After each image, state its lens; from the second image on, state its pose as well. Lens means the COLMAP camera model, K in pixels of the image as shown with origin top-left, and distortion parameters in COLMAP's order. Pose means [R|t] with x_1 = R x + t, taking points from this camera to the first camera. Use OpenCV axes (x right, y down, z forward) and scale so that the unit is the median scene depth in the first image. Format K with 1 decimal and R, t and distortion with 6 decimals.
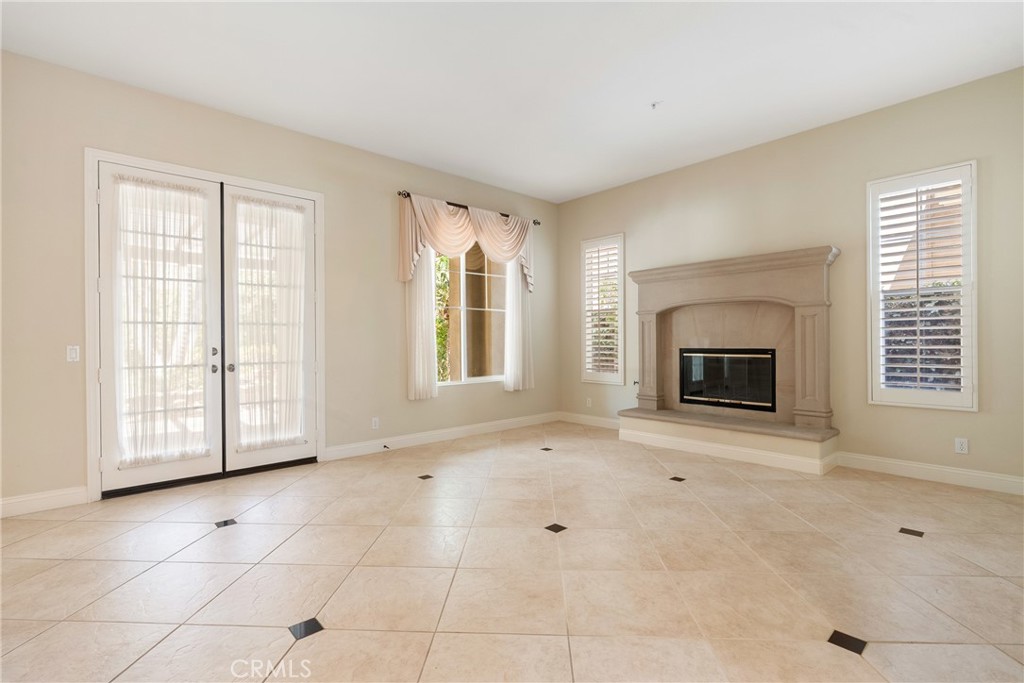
lens RADIAL K [[469.7, 0, 516.3], [0, 469.7, 342.4], [0, 0, 1]] dist [-0.009637, 0.001180]
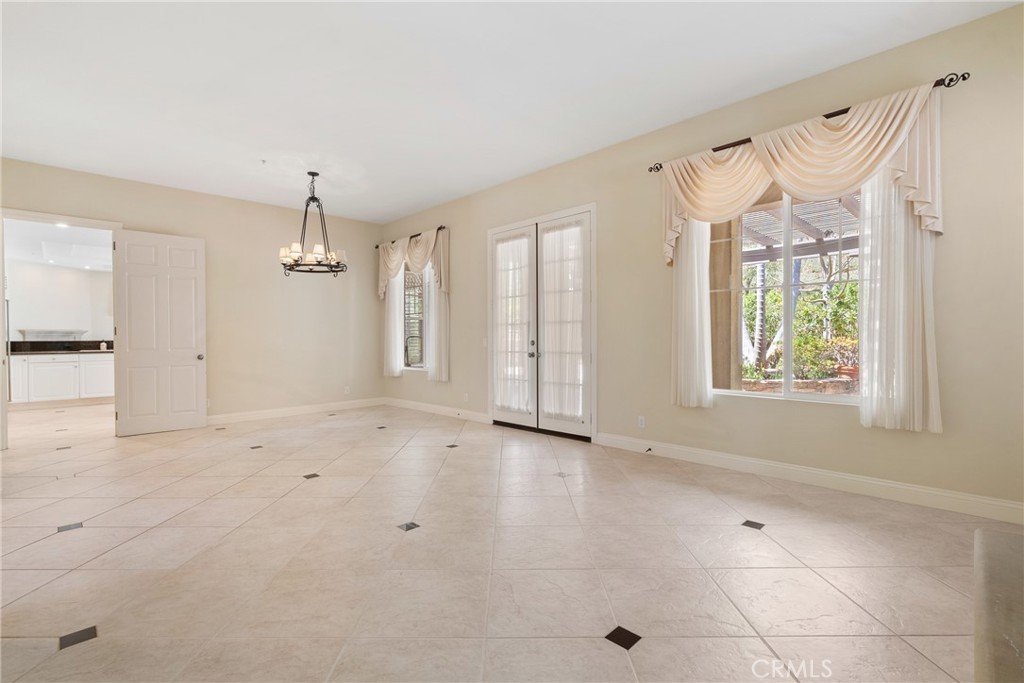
lens RADIAL K [[469.7, 0, 505.2], [0, 469.7, 341.0], [0, 0, 1]] dist [-0.009637, 0.001180]
pose [[0.030814, 0.014609, -0.999418, 0.784155], [0.003124, 0.999887, 0.014713, -0.007684], [0.999520, -0.003576, 0.030764, 0.855811]]
